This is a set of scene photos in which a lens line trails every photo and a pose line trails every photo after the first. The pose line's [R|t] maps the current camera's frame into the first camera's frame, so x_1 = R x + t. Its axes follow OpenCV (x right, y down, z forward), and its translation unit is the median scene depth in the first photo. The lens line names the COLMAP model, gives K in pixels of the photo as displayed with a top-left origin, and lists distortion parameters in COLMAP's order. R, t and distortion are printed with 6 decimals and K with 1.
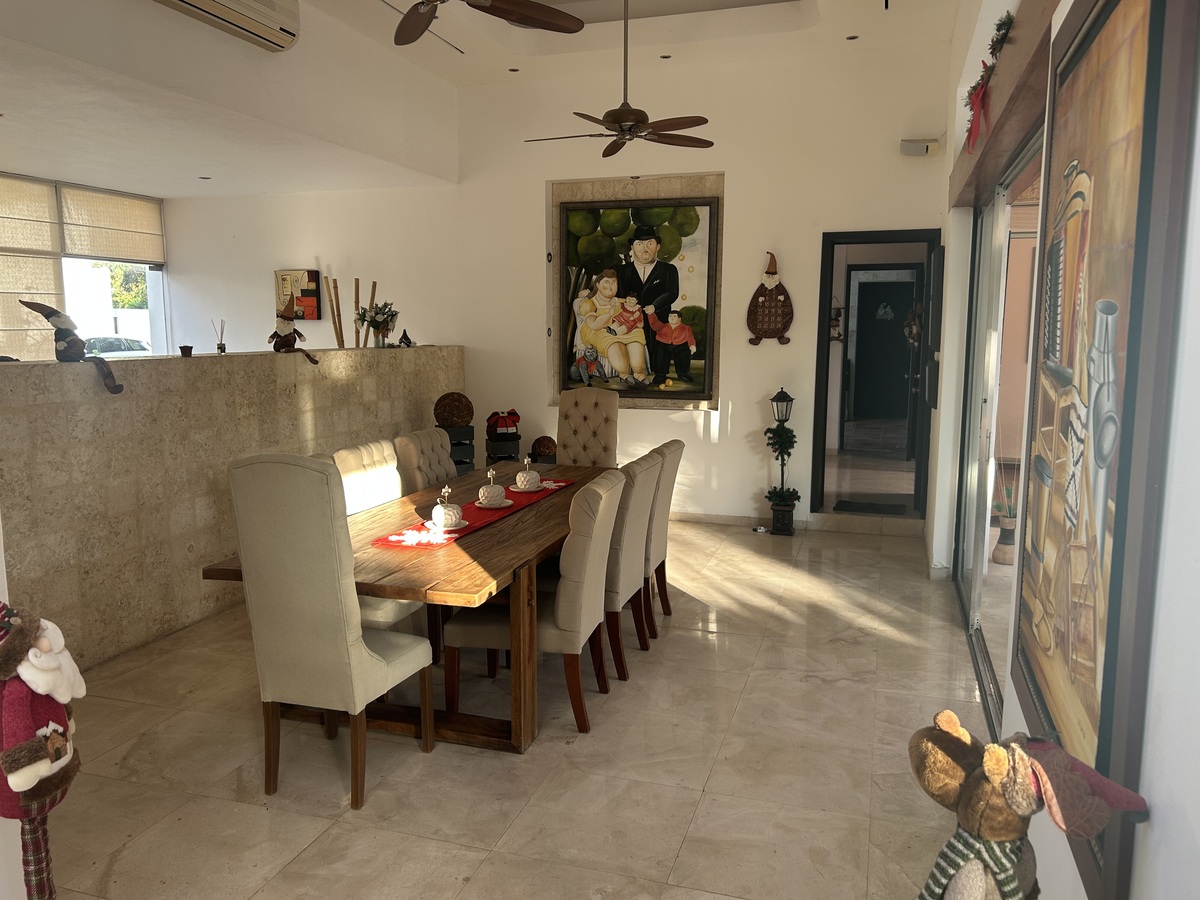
lens RADIAL K [[904.0, 0, 600.0], [0, 904.0, 450.0], [0, 0, 1]] dist [0.069524, -0.070636]
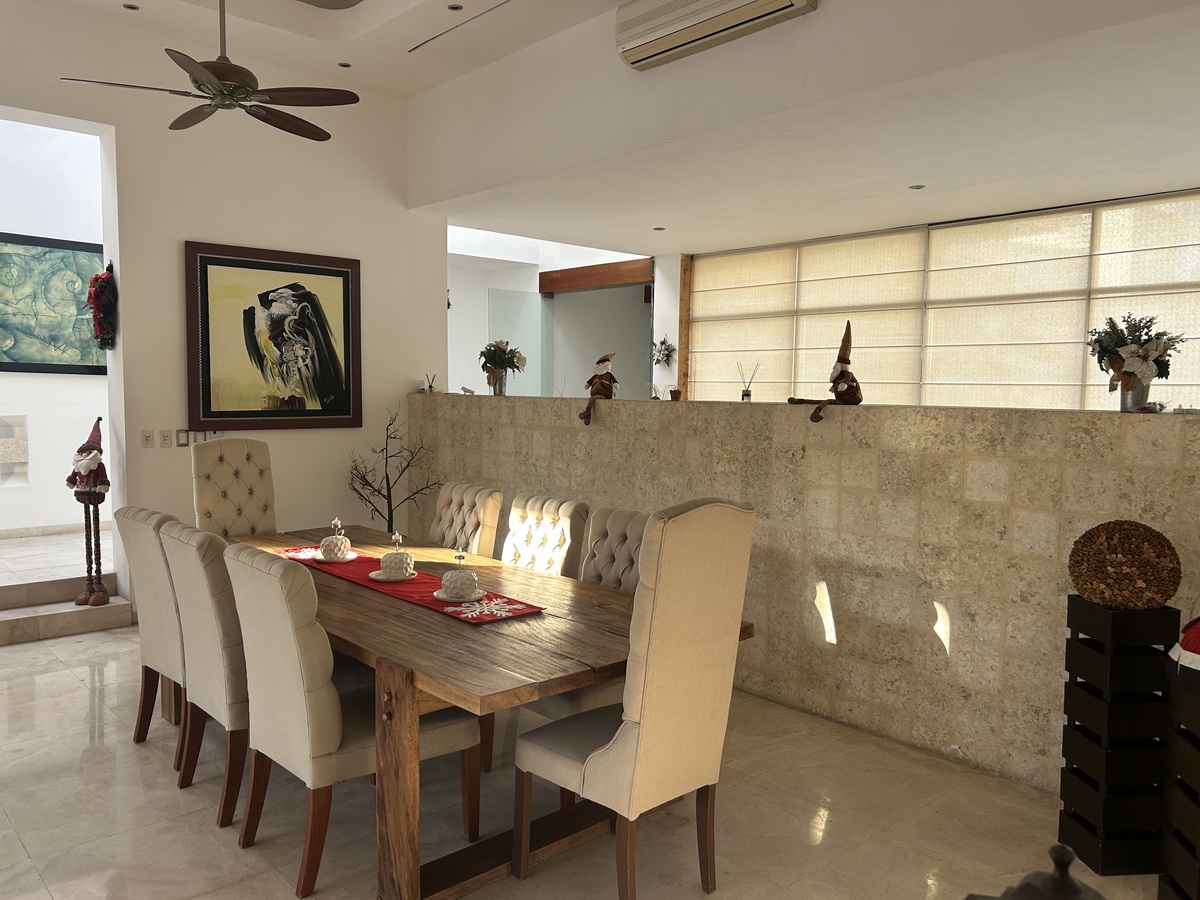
lens RADIAL K [[904.0, 0, 600.0], [0, 904.0, 450.0], [0, 0, 1]] dist [0.069524, -0.070636]
pose [[-0.503331, 0.052544, -0.862495, 0.436106], [-0.131606, 0.981843, 0.136617, -0.166970], [0.854013, 0.182273, -0.487277, 1.365537]]
